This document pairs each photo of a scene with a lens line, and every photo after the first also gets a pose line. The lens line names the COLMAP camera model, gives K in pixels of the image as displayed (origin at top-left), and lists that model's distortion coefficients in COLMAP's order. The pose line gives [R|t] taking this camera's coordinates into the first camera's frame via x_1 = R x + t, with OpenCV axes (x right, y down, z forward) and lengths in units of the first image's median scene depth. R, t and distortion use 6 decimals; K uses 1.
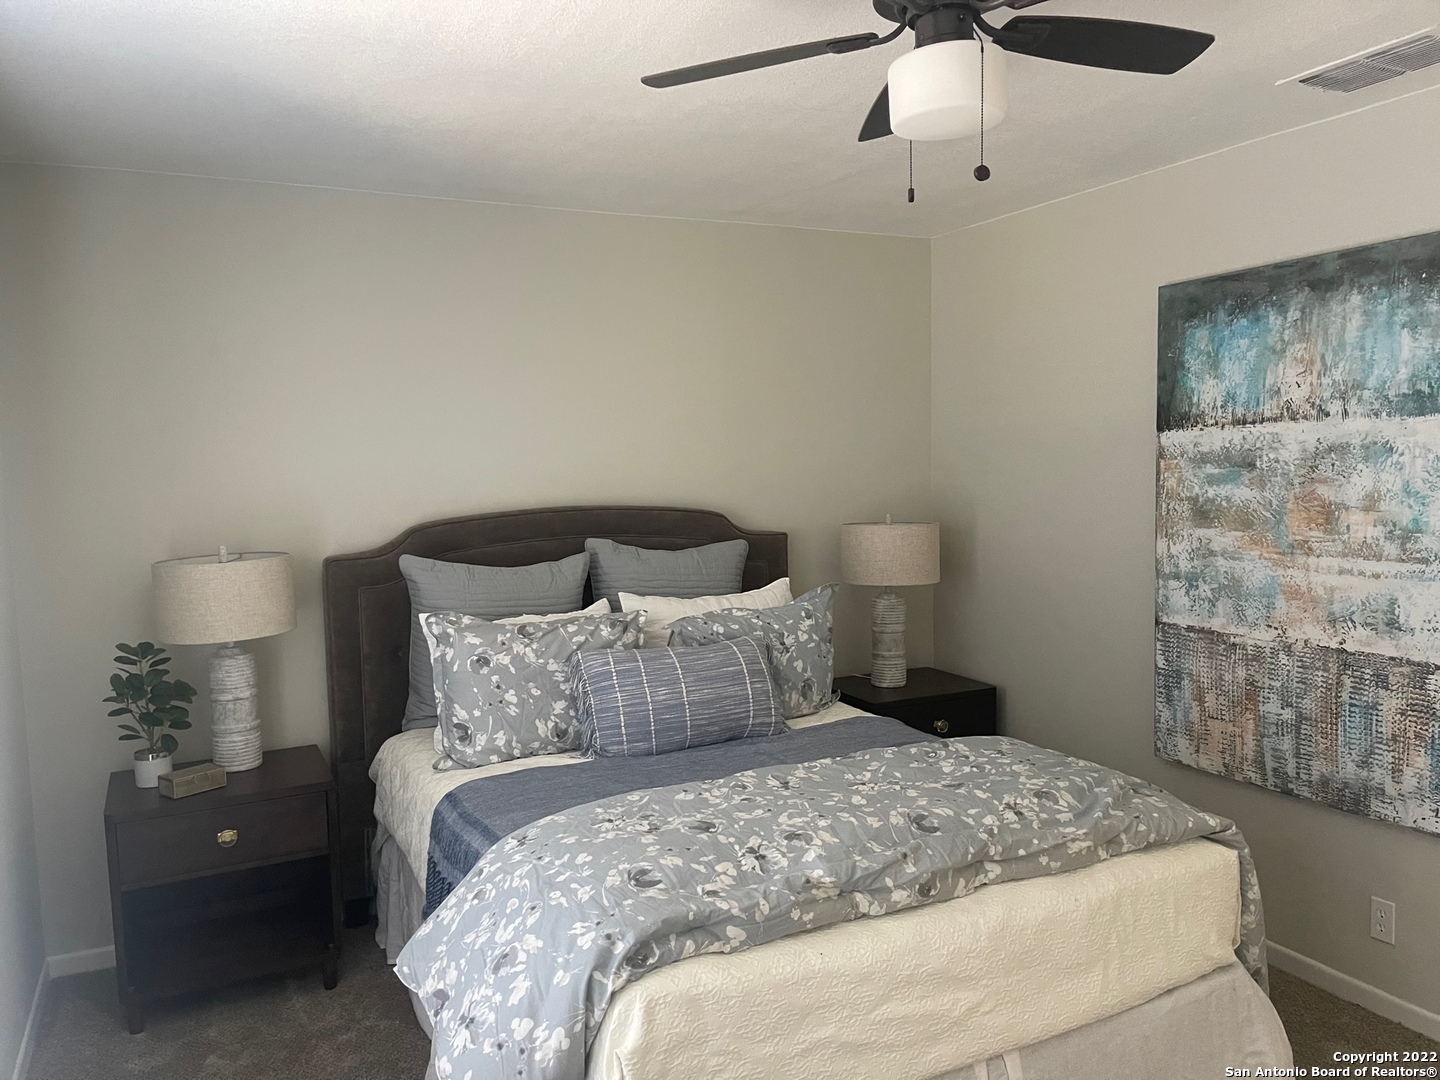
lens RADIAL K [[1083.9, 0, 727.6], [0, 1083.9, 533.5], [0, 0, 1]] dist [0.073145, -0.094158]
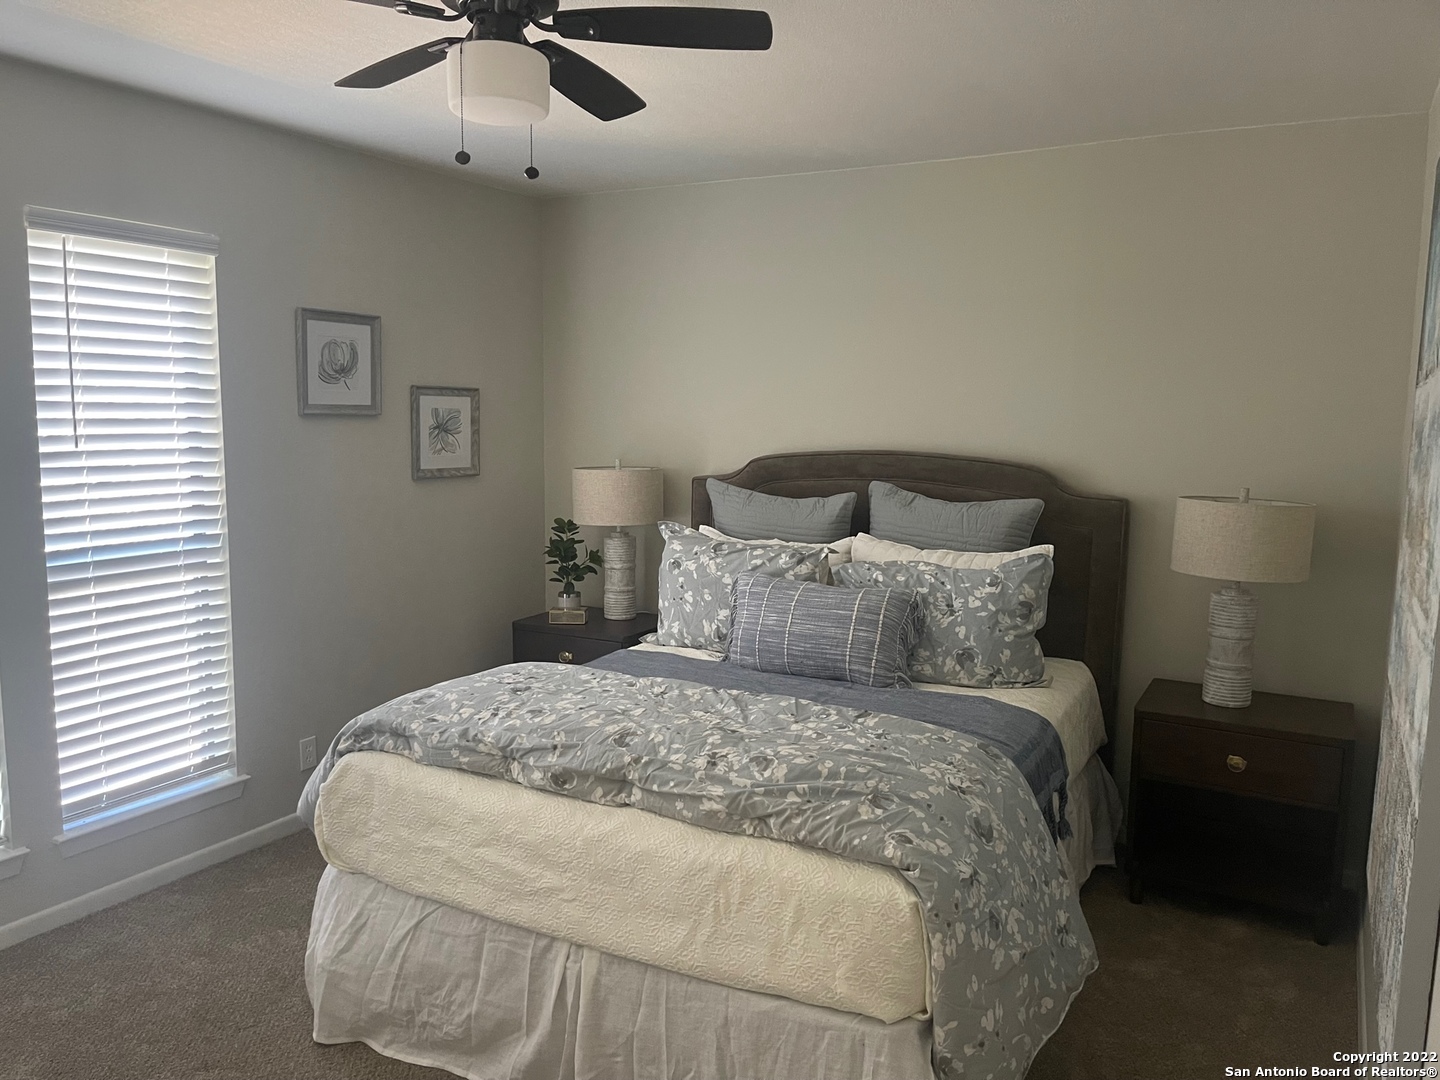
lens RADIAL K [[1083.9, 0, 725.4], [0, 1083.9, 546.9], [0, 0, 1]] dist [0.073145, -0.094158]
pose [[0.577830, 0.135807, -0.804779, 0.799286], [-0.089552, 0.990655, 0.102875, -0.034535], [0.811229, 0.012625, 0.584592, 0.321209]]
